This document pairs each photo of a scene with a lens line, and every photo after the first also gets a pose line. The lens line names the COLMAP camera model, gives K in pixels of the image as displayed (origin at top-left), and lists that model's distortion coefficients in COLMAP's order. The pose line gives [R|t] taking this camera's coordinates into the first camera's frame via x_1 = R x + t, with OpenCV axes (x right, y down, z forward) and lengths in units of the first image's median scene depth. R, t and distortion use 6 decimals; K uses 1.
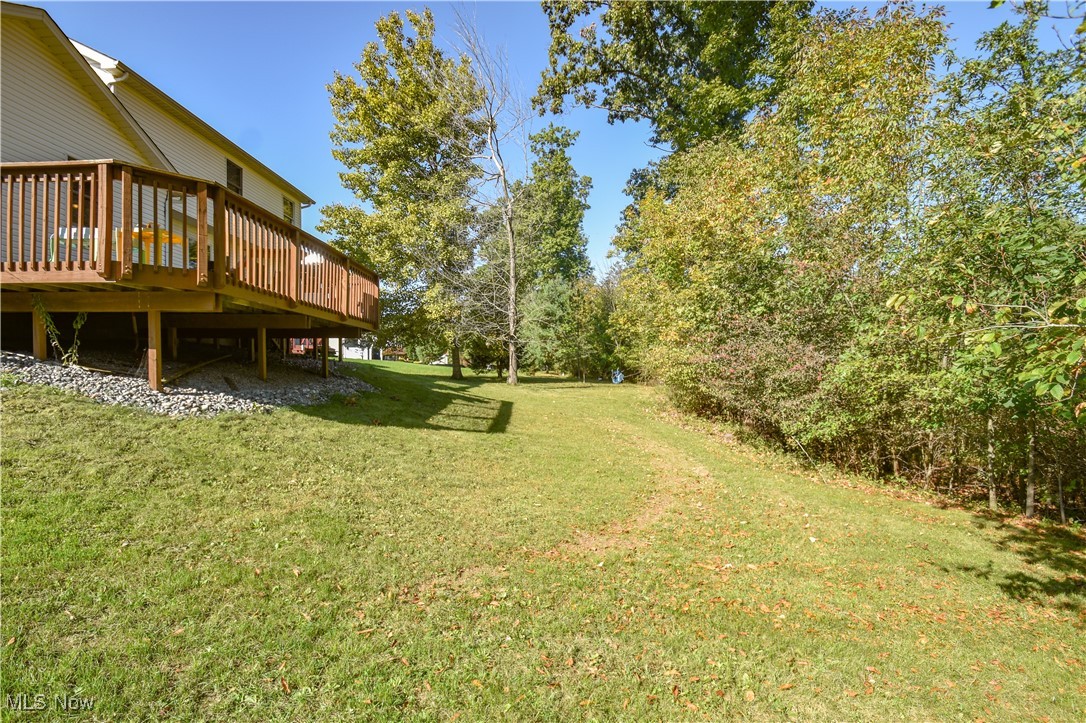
lens RADIAL K [[499.4, 0, 538.8], [0, 499.4, 380.9], [0, 0, 1]] dist [0.014033, -0.016937]
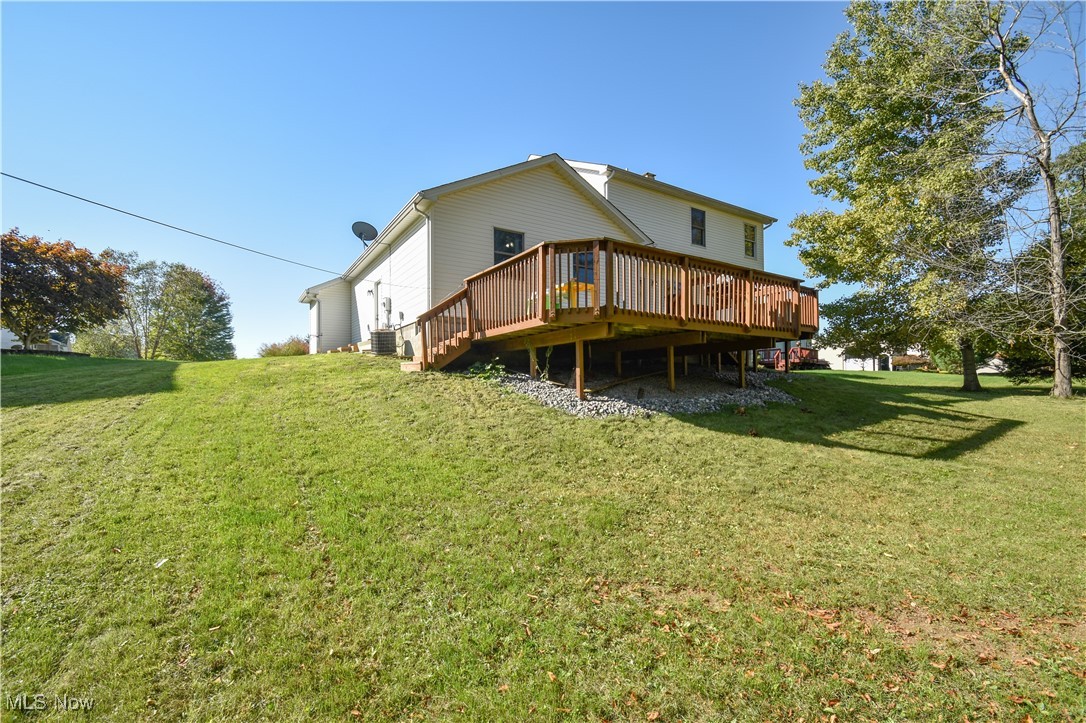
lens RADIAL K [[478.9, 0, 539.9], [0, 478.9, 378.2], [0, 0, 1]] dist [0.013714, -0.014728]
pose [[0.567996, -0.029131, -0.822516, 0.204732], [-0.000114, 0.999371, -0.035474, 0.009420], [0.823031, 0.020242, 0.567635, 0.123020]]
